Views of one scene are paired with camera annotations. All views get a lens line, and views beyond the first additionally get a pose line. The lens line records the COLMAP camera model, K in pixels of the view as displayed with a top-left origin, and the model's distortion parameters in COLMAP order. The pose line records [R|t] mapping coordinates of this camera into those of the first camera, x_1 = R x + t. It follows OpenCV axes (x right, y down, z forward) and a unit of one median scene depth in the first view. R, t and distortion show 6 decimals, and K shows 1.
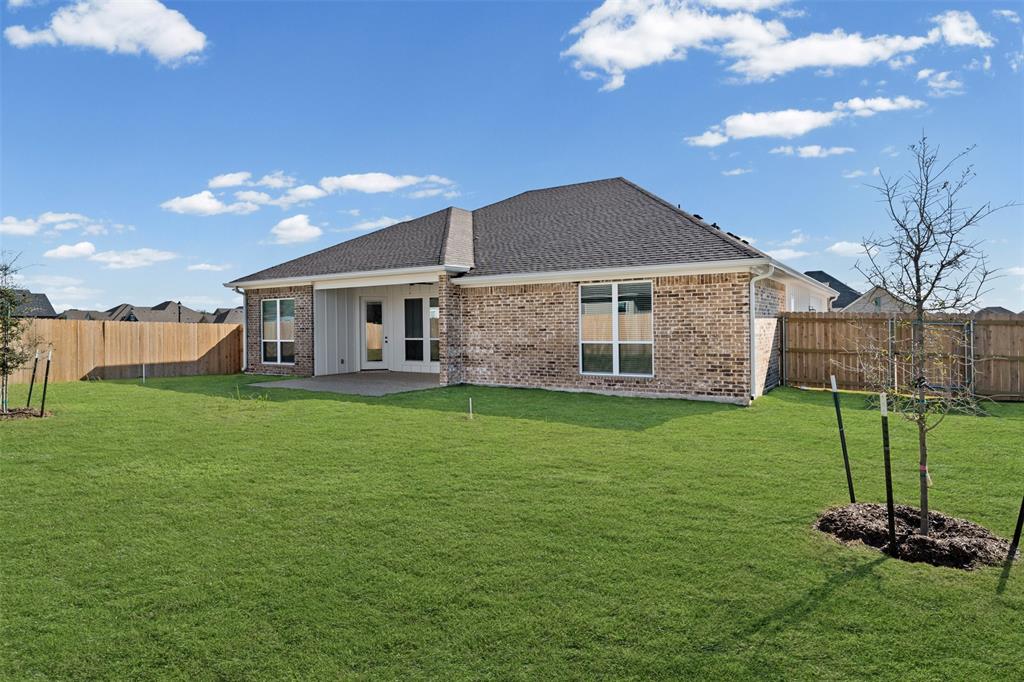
lens RADIAL K [[582.5, 0, 513.0], [0, 582.5, 342.8], [0, 0, 1]] dist [0.002778, 0.000408]
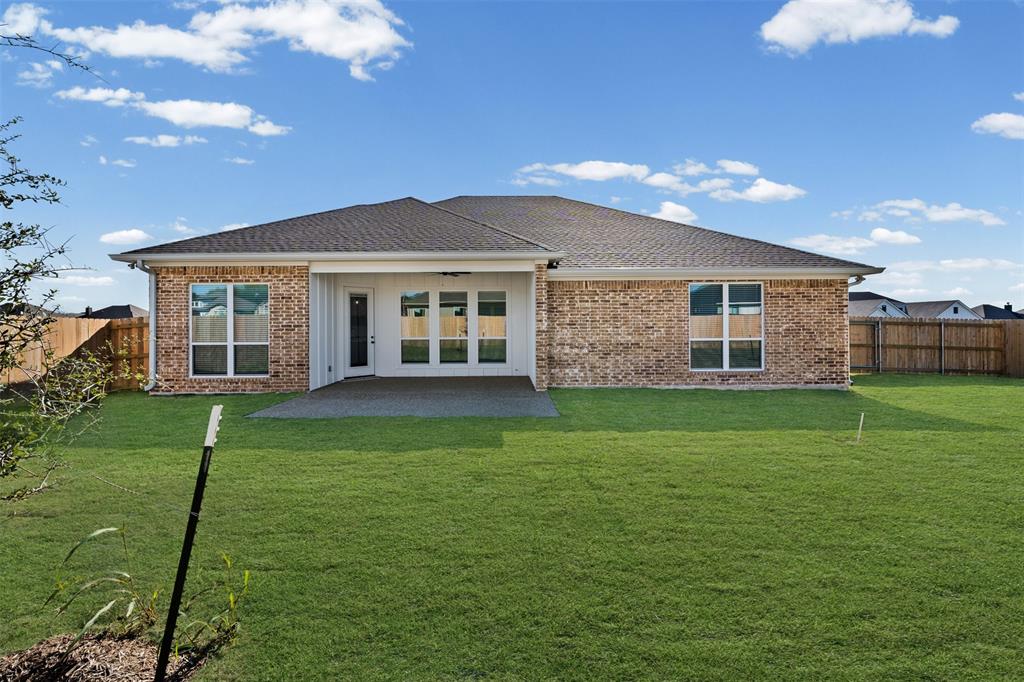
lens RADIAL K [[402.8, 0, 511.3], [0, 402.8, 330.0], [0, 0, 1]] dist [-0.001888, -0.000251]
pose [[0.838157, -0.000997, 0.545428, -0.504192], [0.012832, 0.999758, -0.017892, -0.008958], [-0.545278, 0.021995, 0.837967, 0.551167]]
